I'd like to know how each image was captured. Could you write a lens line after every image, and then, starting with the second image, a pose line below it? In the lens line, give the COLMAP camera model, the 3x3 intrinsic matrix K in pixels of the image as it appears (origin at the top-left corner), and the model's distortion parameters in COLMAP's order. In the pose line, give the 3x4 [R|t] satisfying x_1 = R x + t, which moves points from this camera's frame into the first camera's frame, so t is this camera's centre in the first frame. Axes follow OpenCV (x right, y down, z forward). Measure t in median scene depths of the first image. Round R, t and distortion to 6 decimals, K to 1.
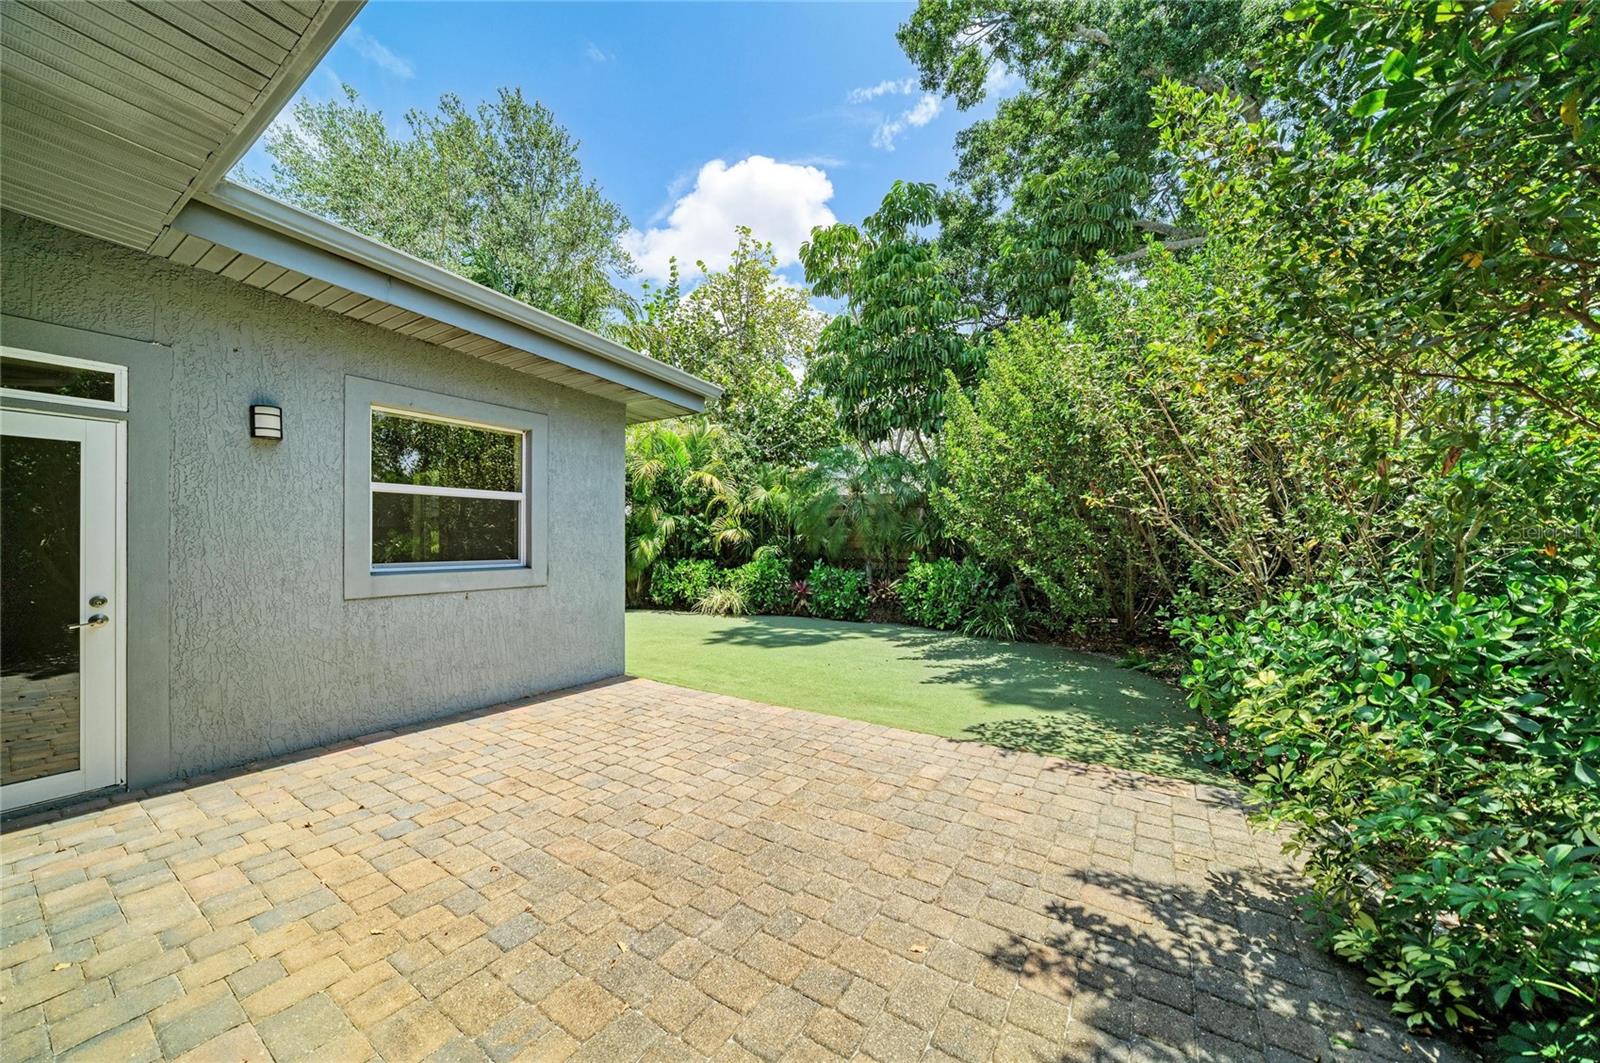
lens RADIAL K [[560.3, 0, 795.8], [0, 560.3, 536.1], [0, 0, 1]] dist [-0.015306, 0.002744]
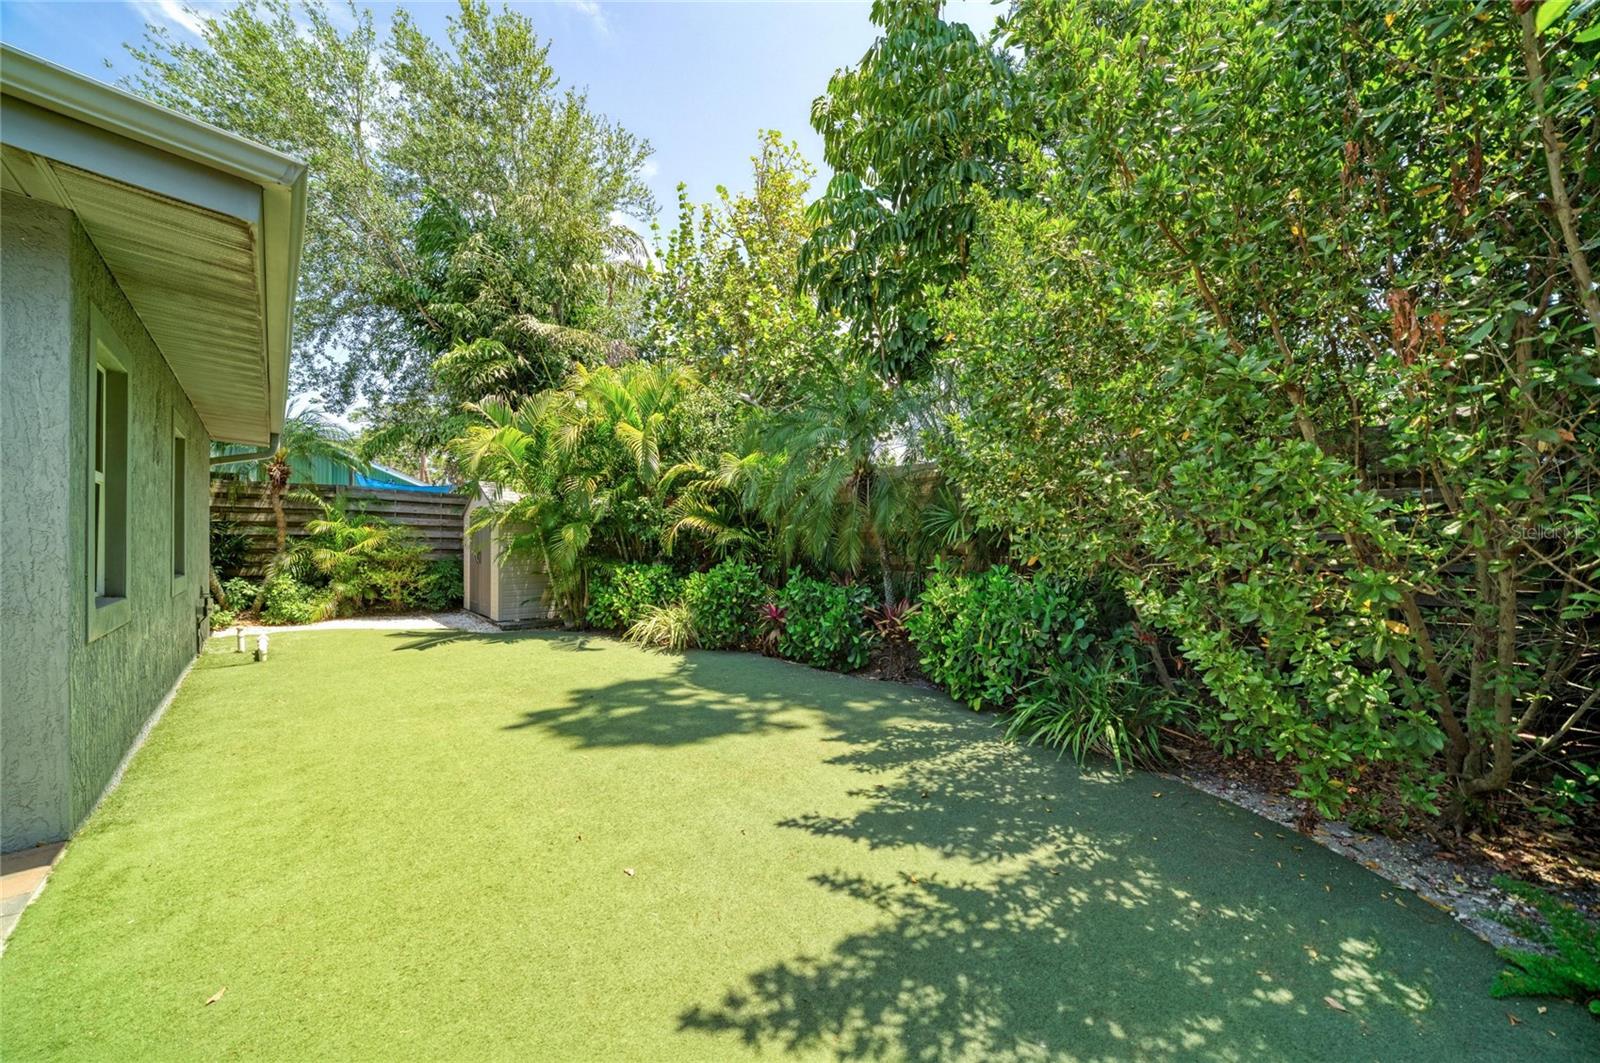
lens RADIAL K [[560.3, 0, 797.7], [0, 560.3, 538.1], [0, 0, 1]] dist [-0.015306, 0.002744]
pose [[0.972321, -0.001357, -0.233646, 0.308388], [0.001734, 0.999998, 0.001408, 0.016191], [0.233644, -0.001774, 0.972321, 0.662375]]
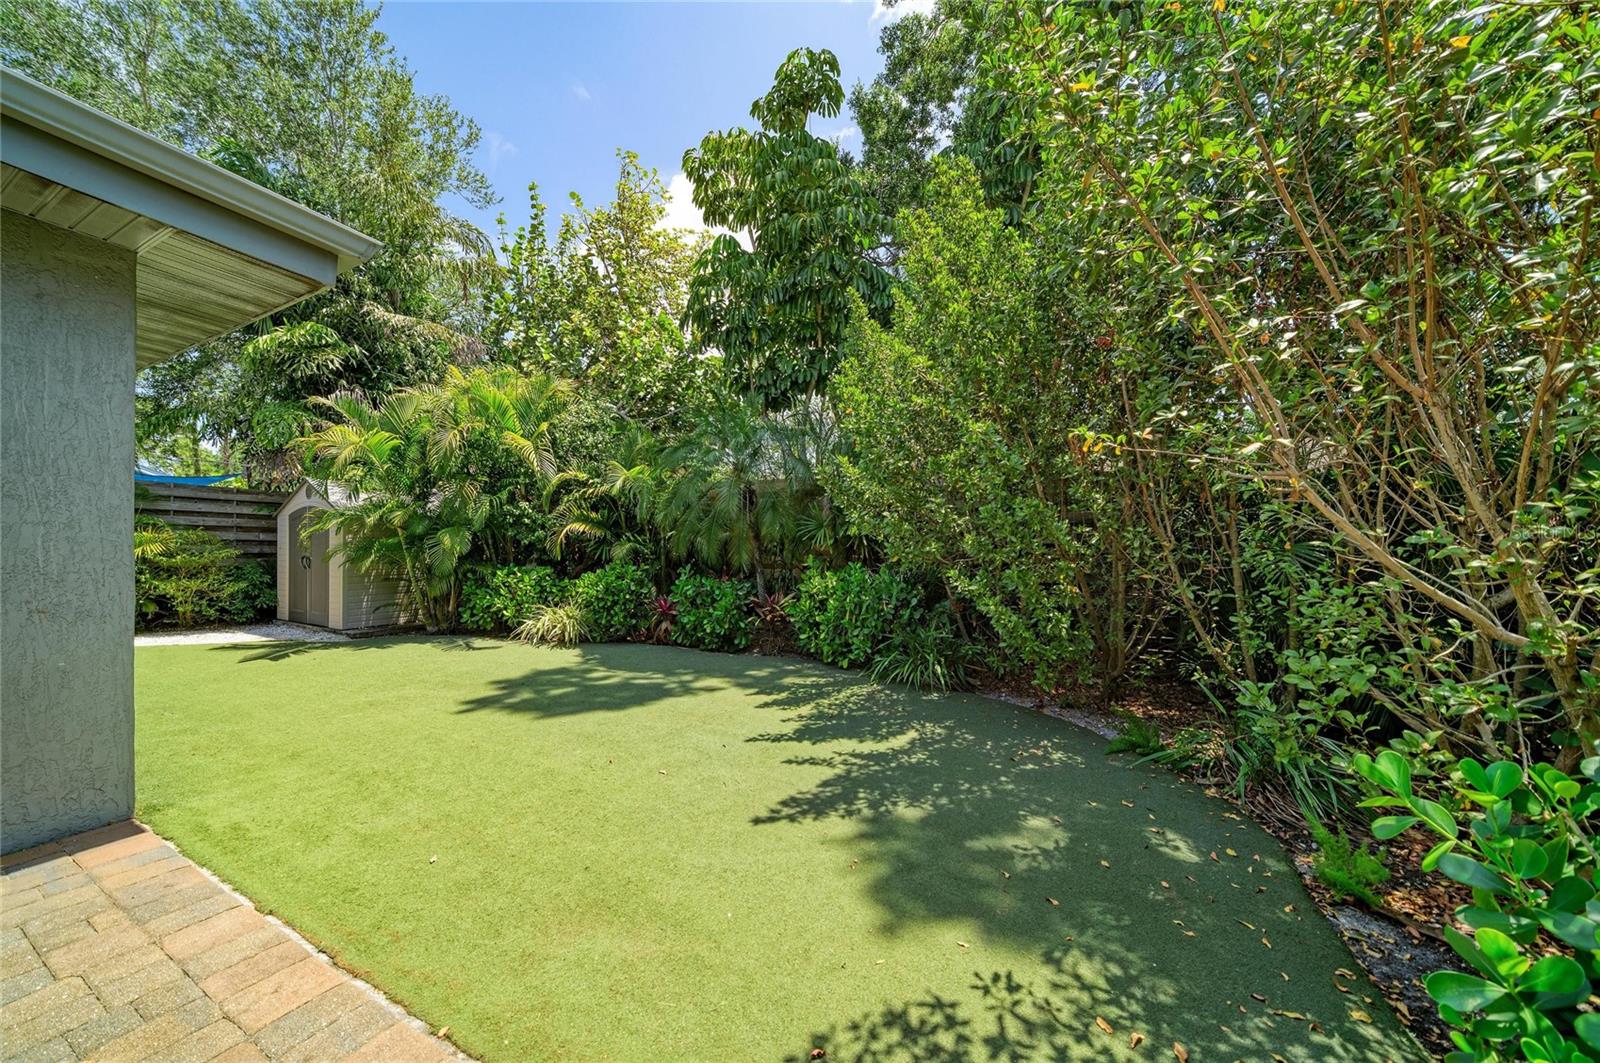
lens RADIAL K [[560.3, 0, 795.9], [0, 560.3, 538.6], [0, 0, 1]] dist [-0.015306, 0.002744]
pose [[0.995958, -0.000448, 0.089824, 0.193207], [0.000176, 0.999995, 0.003036, 0.007426], [-0.089825, -0.003008, 0.995953, 0.445352]]
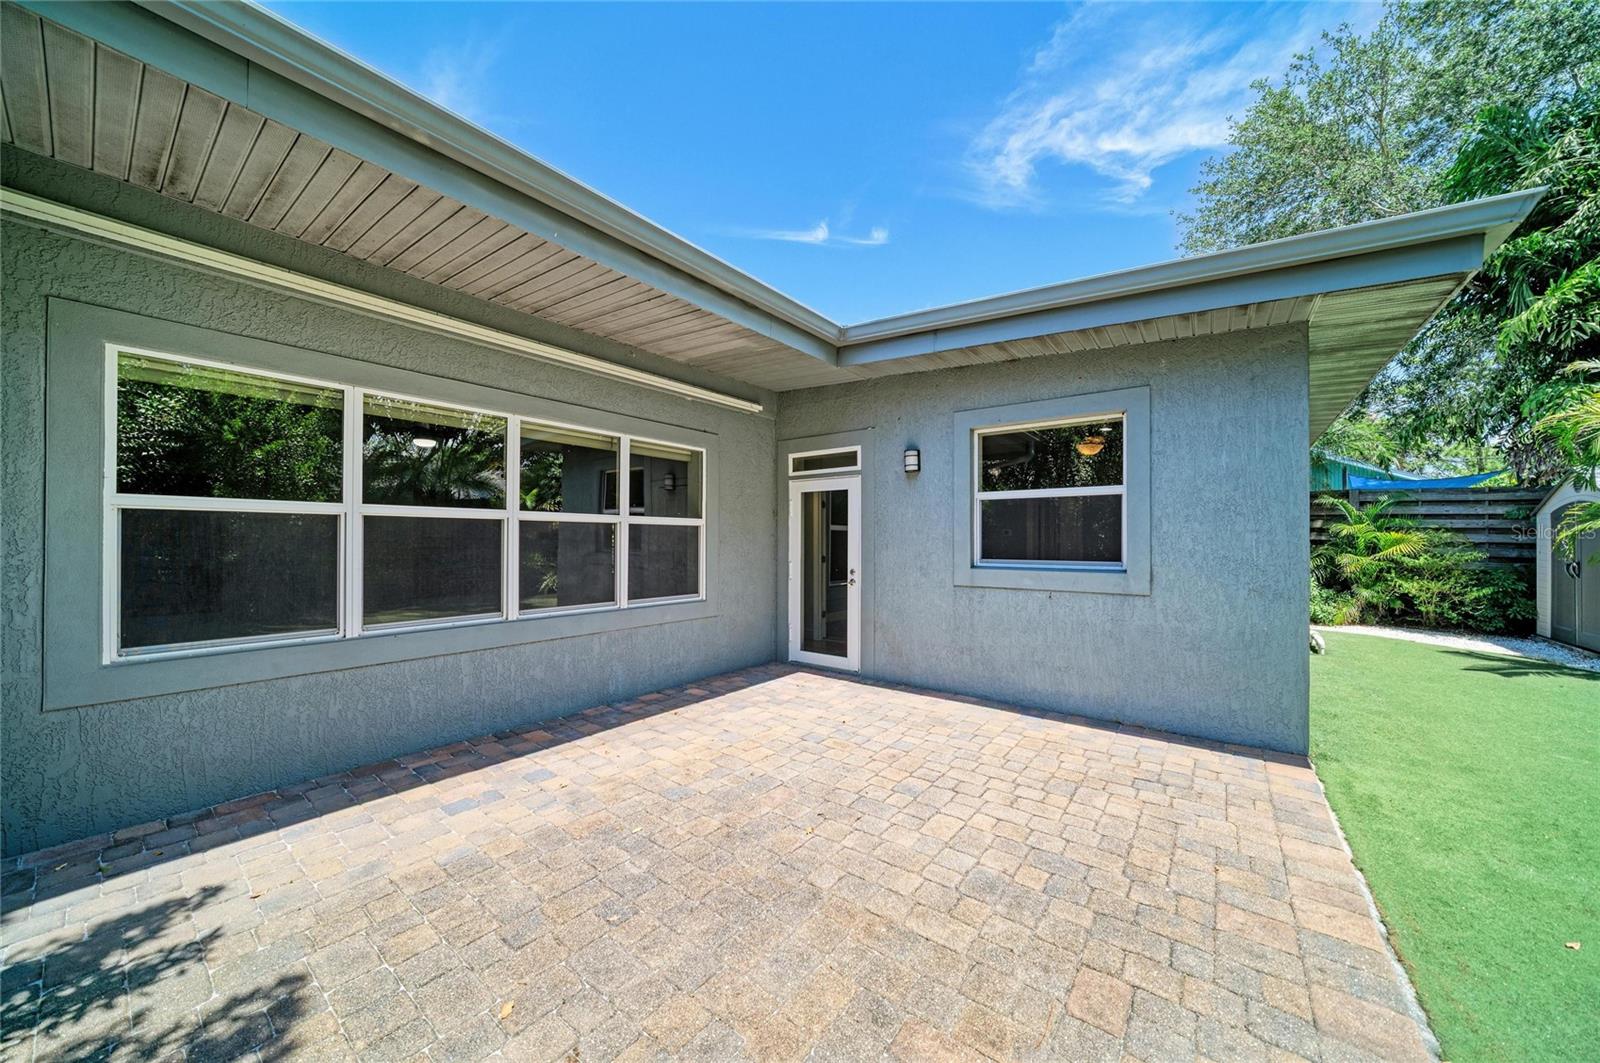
lens RADIAL K [[560.3, 0, 814.6], [0, 560.3, 538.5], [0, 0, 1]] dist [-0.015306, 0.002744]
pose [[-0.056177, -0.006561, -0.998399, 0.312236], [0.004335, 0.999967, -0.006816, 0.007213], [0.998411, -0.004711, -0.056147, 0.452140]]
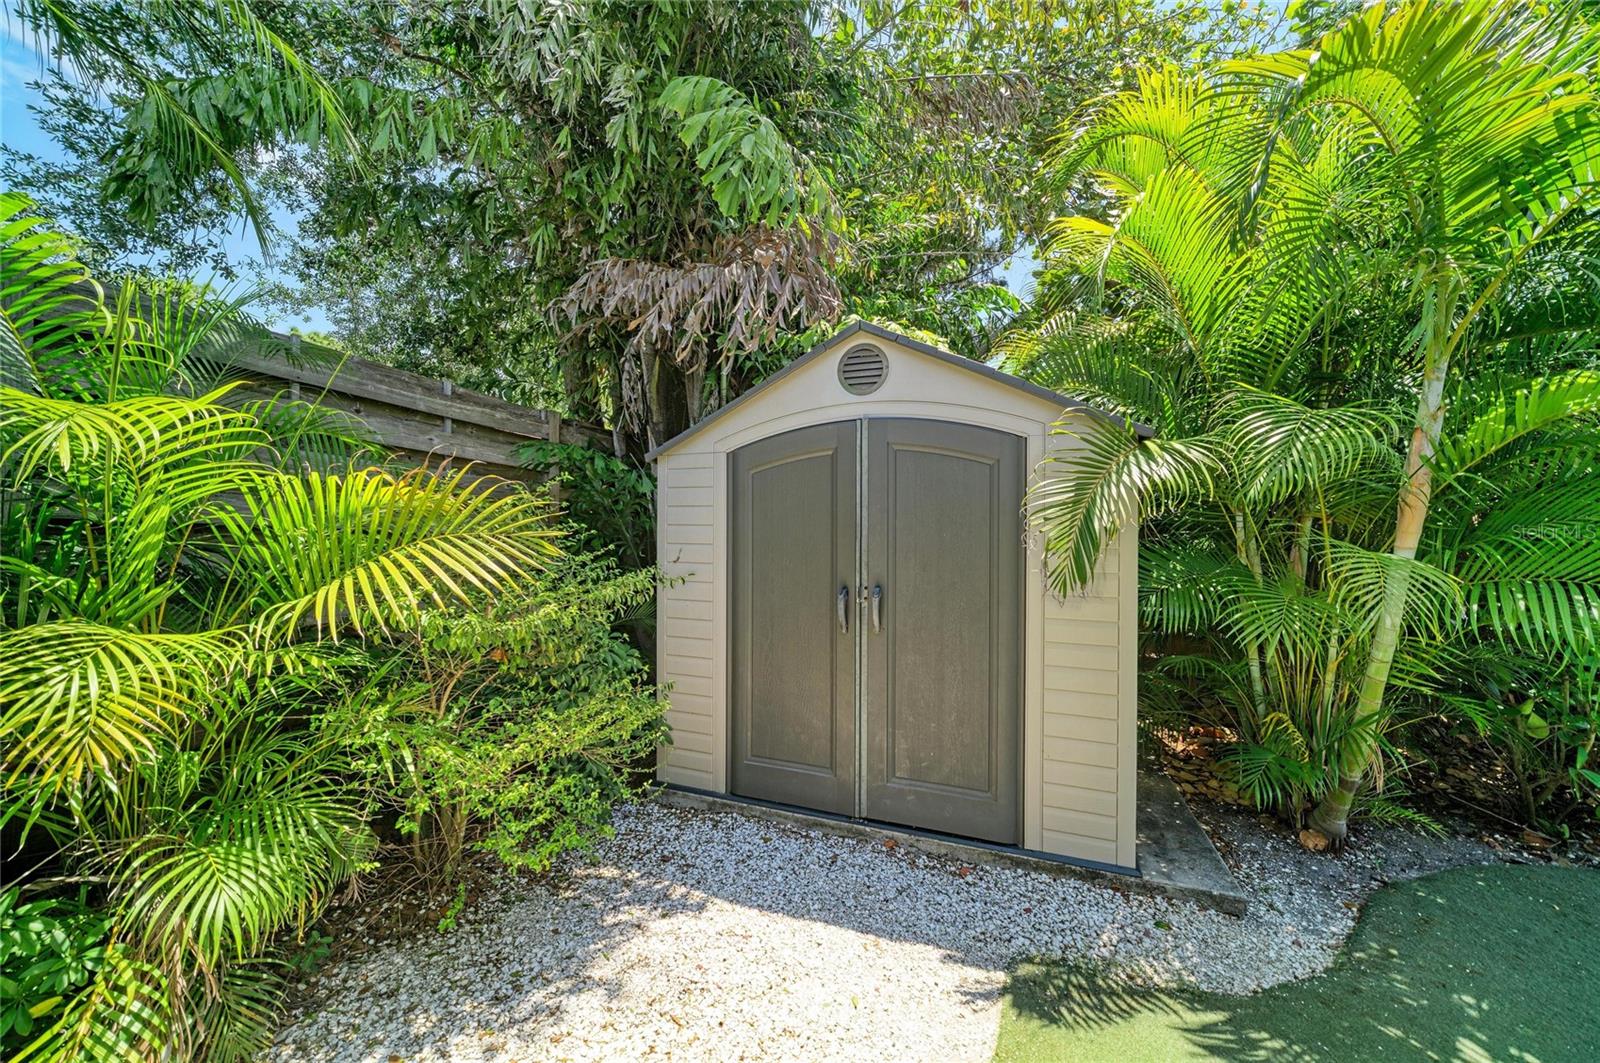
lens RADIAL K [[560.3, 0, 805.3], [0, 560.3, 532.9], [0, 0, 1]] dist [-0.015306, 0.002744]
pose [[0.976192, 0.001868, 0.216901, -1.073464], [-0.002902, 0.999986, 0.004449, 0.012226], [-0.216889, -0.004973, 0.976184, 1.585416]]
